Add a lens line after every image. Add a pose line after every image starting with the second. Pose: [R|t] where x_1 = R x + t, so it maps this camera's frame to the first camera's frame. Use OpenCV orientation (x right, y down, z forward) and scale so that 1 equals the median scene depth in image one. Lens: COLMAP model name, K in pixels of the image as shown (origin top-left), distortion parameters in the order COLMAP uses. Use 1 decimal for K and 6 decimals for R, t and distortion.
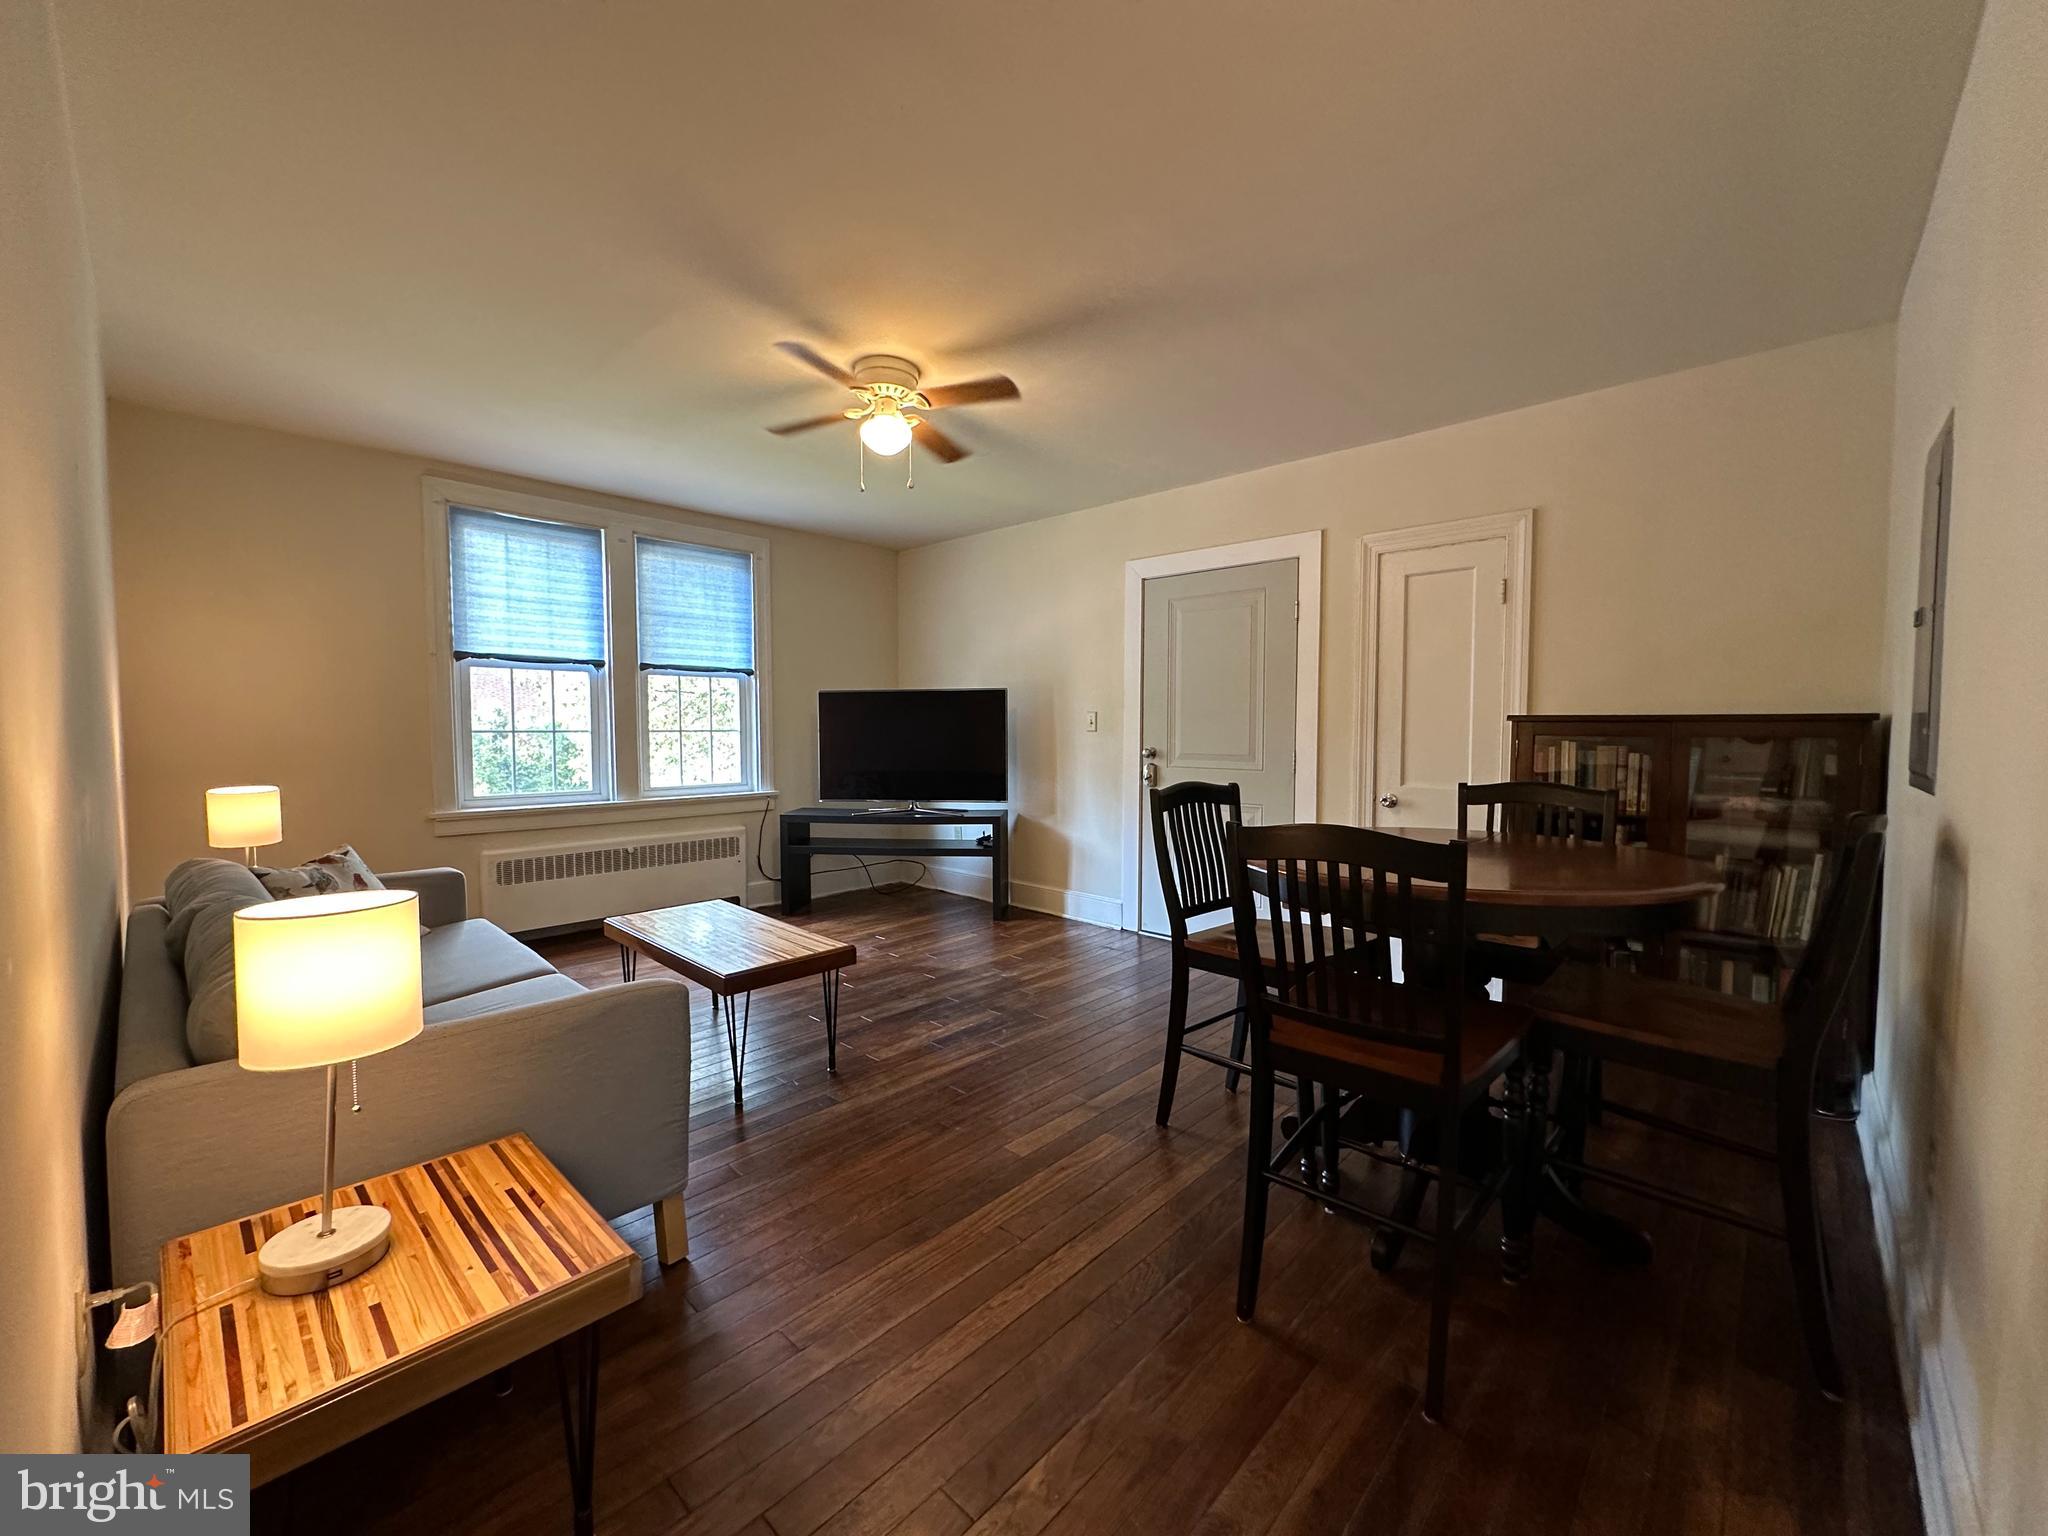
lens RADIAL K [[828.1, 0, 1024.9], [0, 828.1, 764.7], [0, 0, 1]] dist [-0.000626, -0.000001]
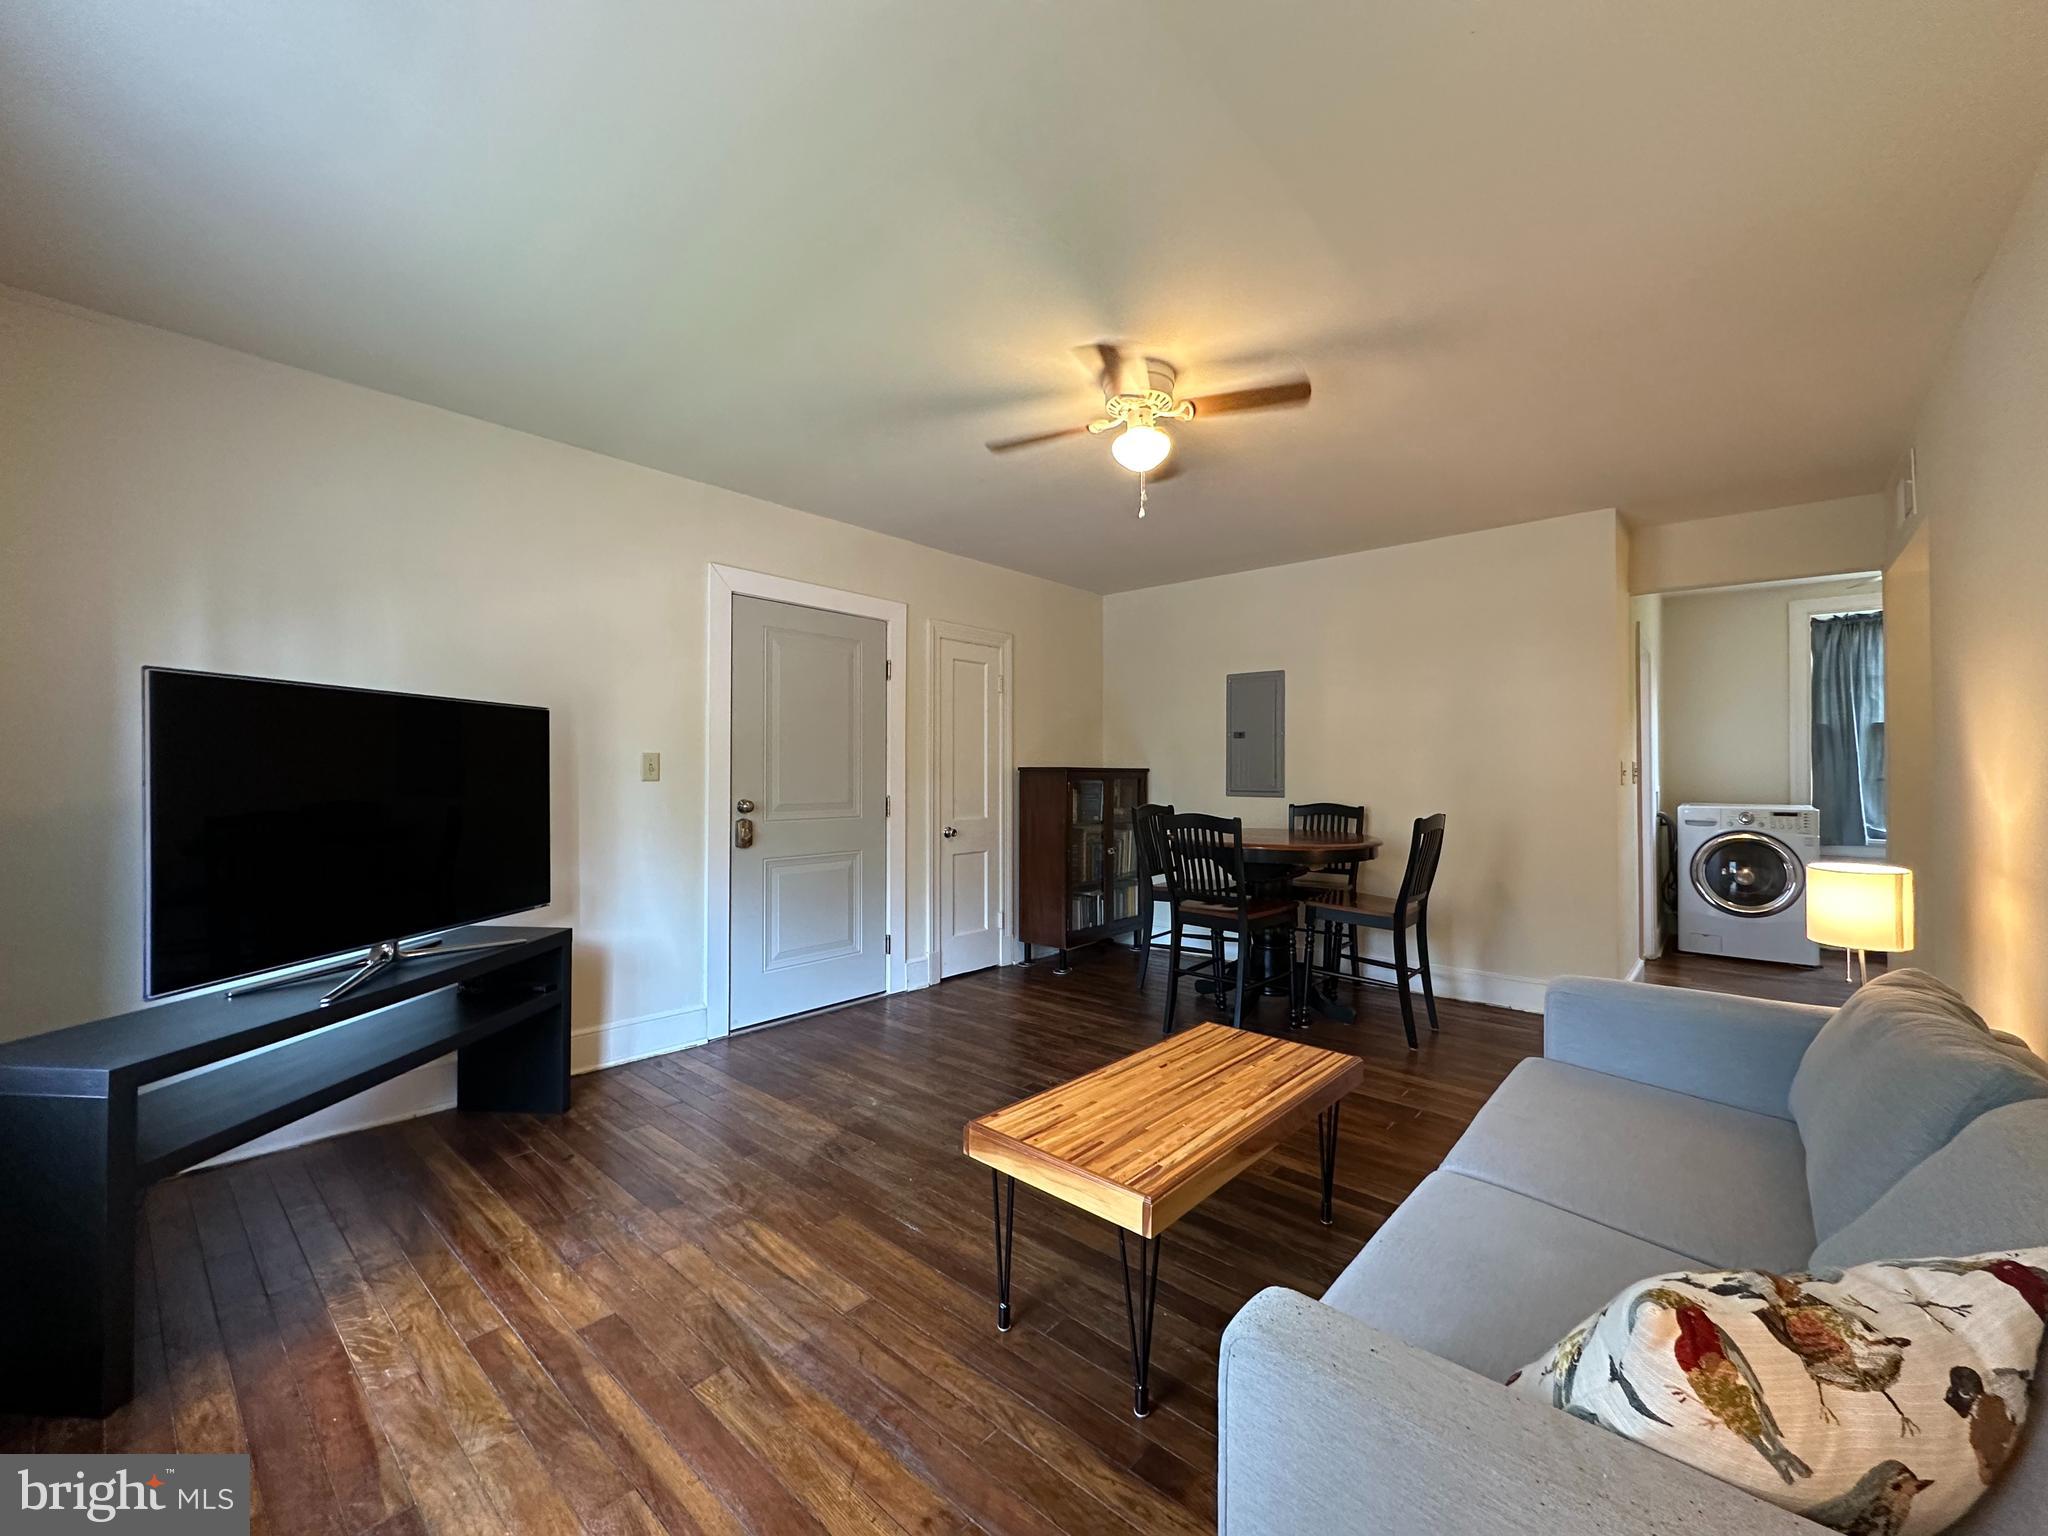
lens RADIAL K [[828.1, 0, 1025.8], [0, 828.1, 761.5], [0, 0, 1]] dist [-0.000626, -0.000001]
pose [[-0.040802, 0.001458, 0.999166, -0.784799], [0.027762, 0.999615, -0.000325, -0.057900], [-0.998781, 0.027725, -0.040827, 0.866685]]
